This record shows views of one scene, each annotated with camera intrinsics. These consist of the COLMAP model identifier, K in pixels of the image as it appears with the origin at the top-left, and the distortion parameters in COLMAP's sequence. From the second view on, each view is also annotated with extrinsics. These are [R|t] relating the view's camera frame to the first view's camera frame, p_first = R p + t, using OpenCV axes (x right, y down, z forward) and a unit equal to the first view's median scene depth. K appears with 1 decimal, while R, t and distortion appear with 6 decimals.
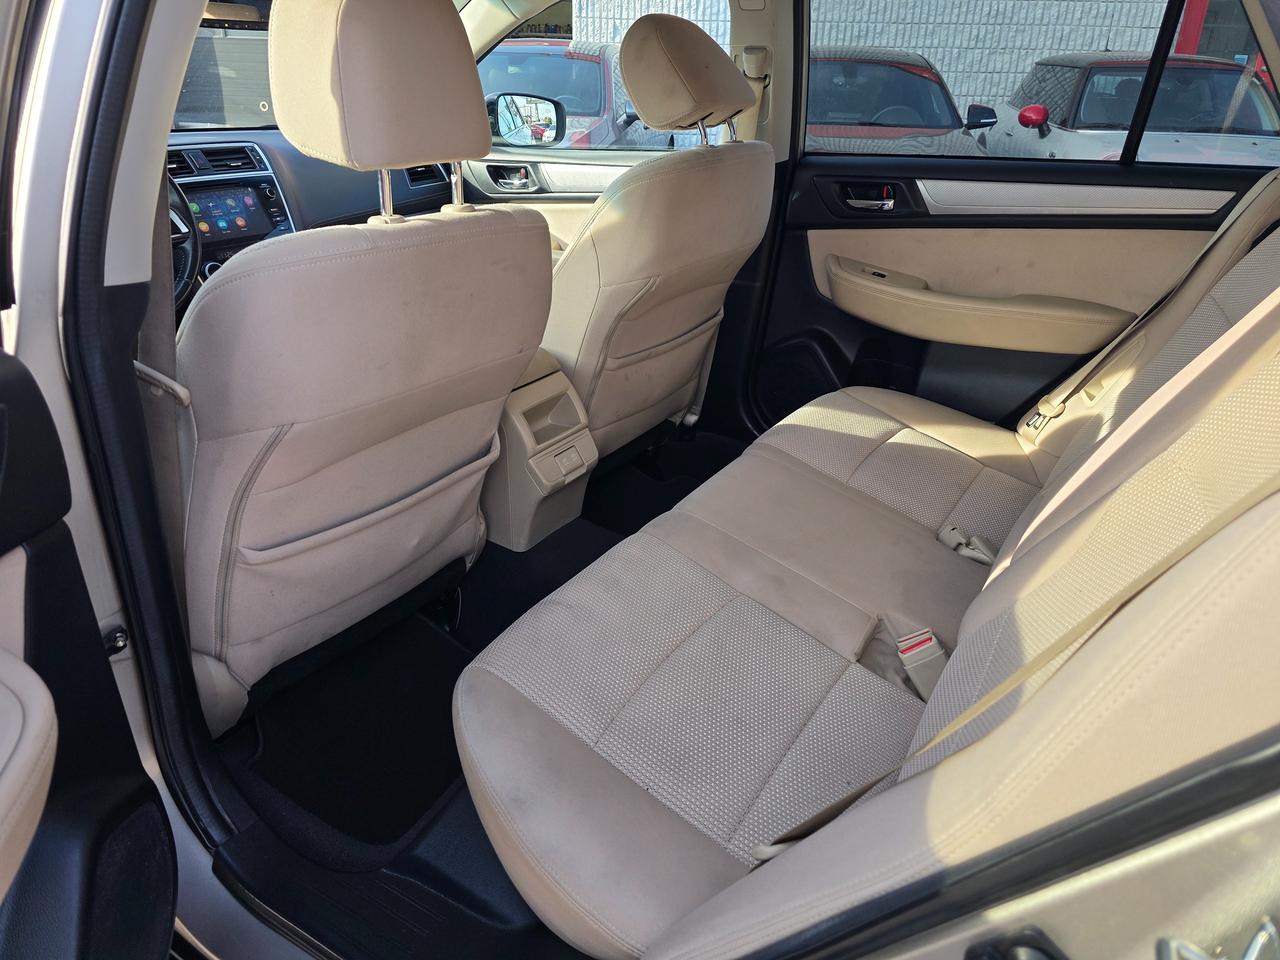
lens RADIAL K [[866.7, 0, 636.1], [0, 866.7, 456.2], [0, 0, 1]] dist [0.045705, -0.043903]
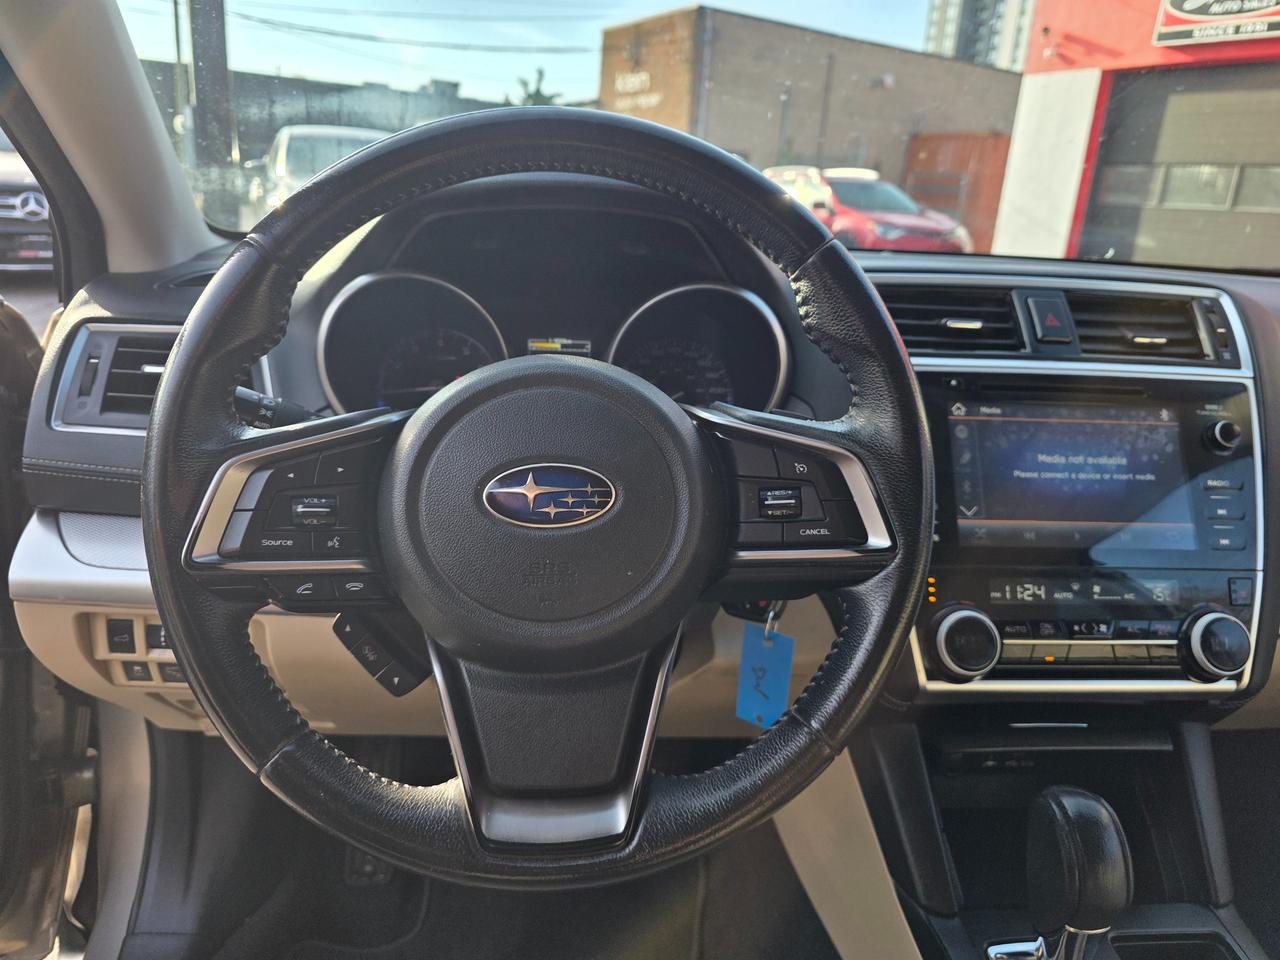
lens RADIAL K [[867.1, 0, 645.2], [0, 867.1, 473.7], [0, 0, 1]] dist [0.062211, -0.073195]
pose [[0.621765, 0.241921, -0.744904, -0.308106], [-0.359745, 0.933047, 0.002747, -0.211974], [0.695695, 0.266267, 0.667166, 0.638720]]
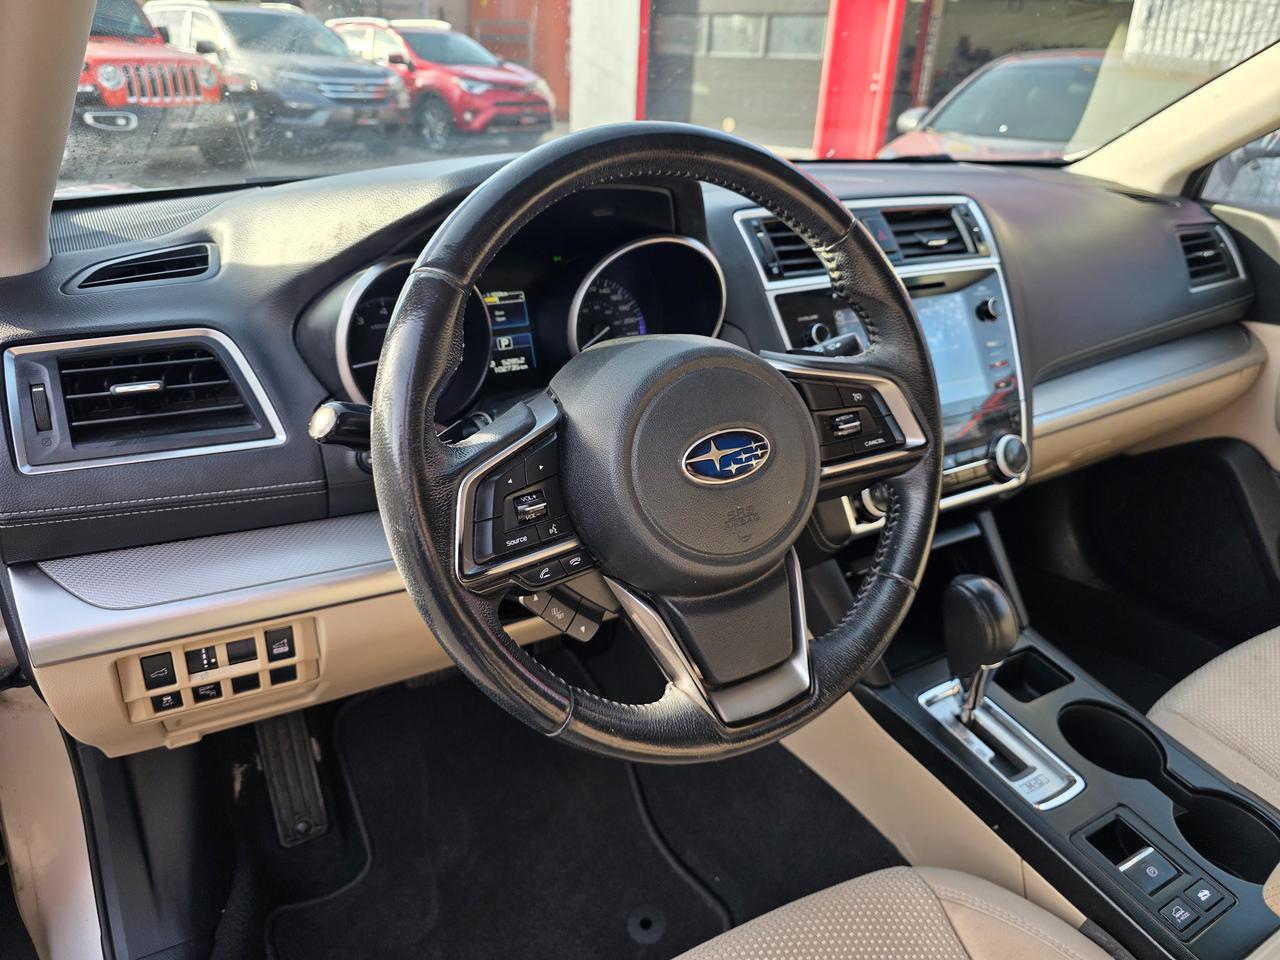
lens RADIAL K [[866.7, 0, 636.1], [0, 866.7, 456.2], [0, 0, 1]] dist [0.045705, -0.043903]
pose [[0.897851, 0.183074, -0.400435, -0.395132], [-0.193769, 0.980947, 0.014010, -0.196728], [0.395370, 0.065013, 0.916218, 0.514610]]
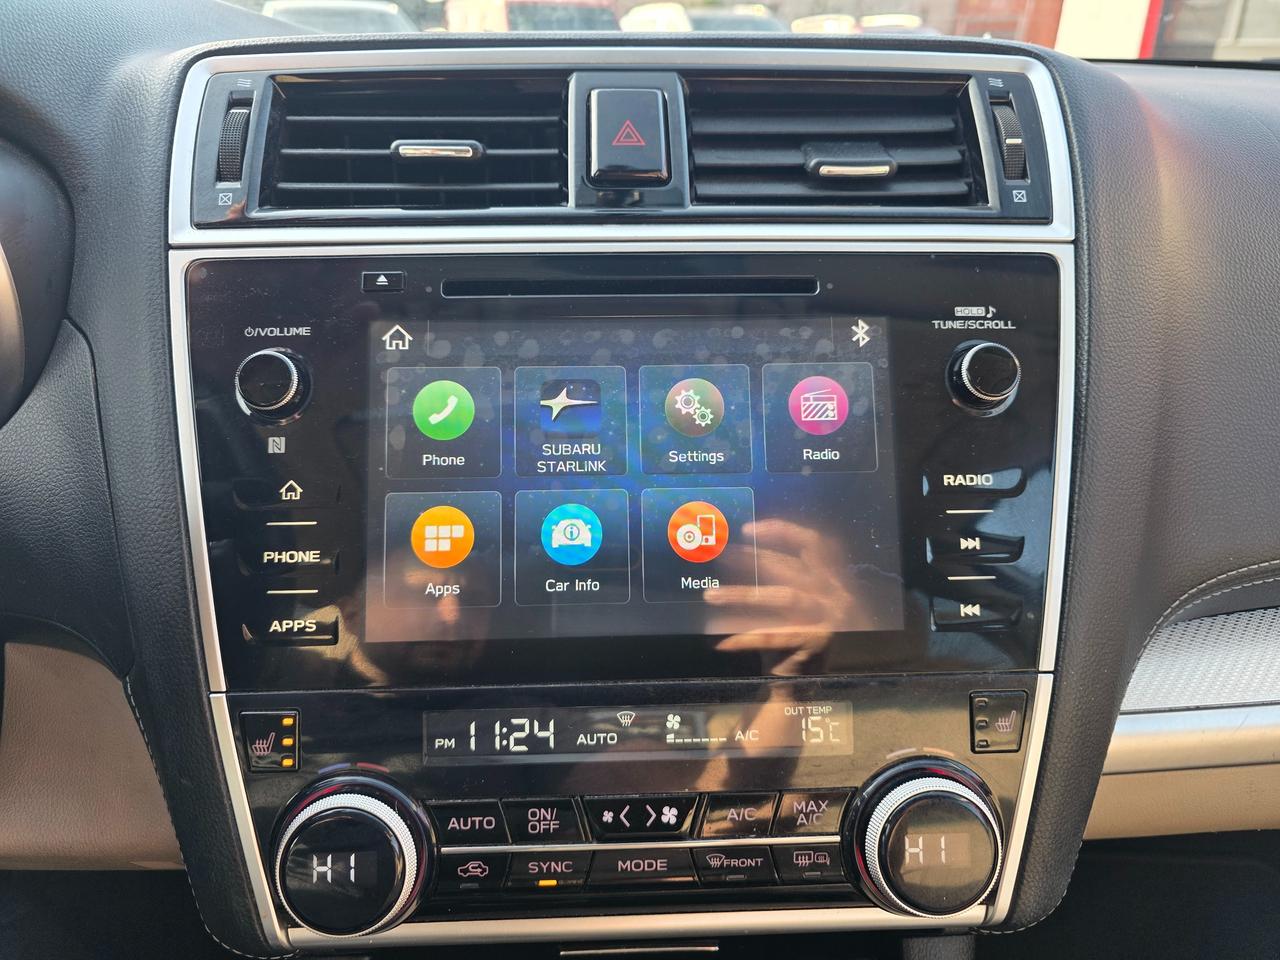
lens RADIAL K [[892.4, 0, 638.4], [0, 892.4, 440.3], [0, 0, 1]] dist [0.107127, -0.219580]
pose [[0.578237, 0.303235, -0.757424, -0.336758], [-0.328917, 0.936220, 0.123713, -0.294391], [0.746630, 0.177594, 0.641096, 0.871886]]
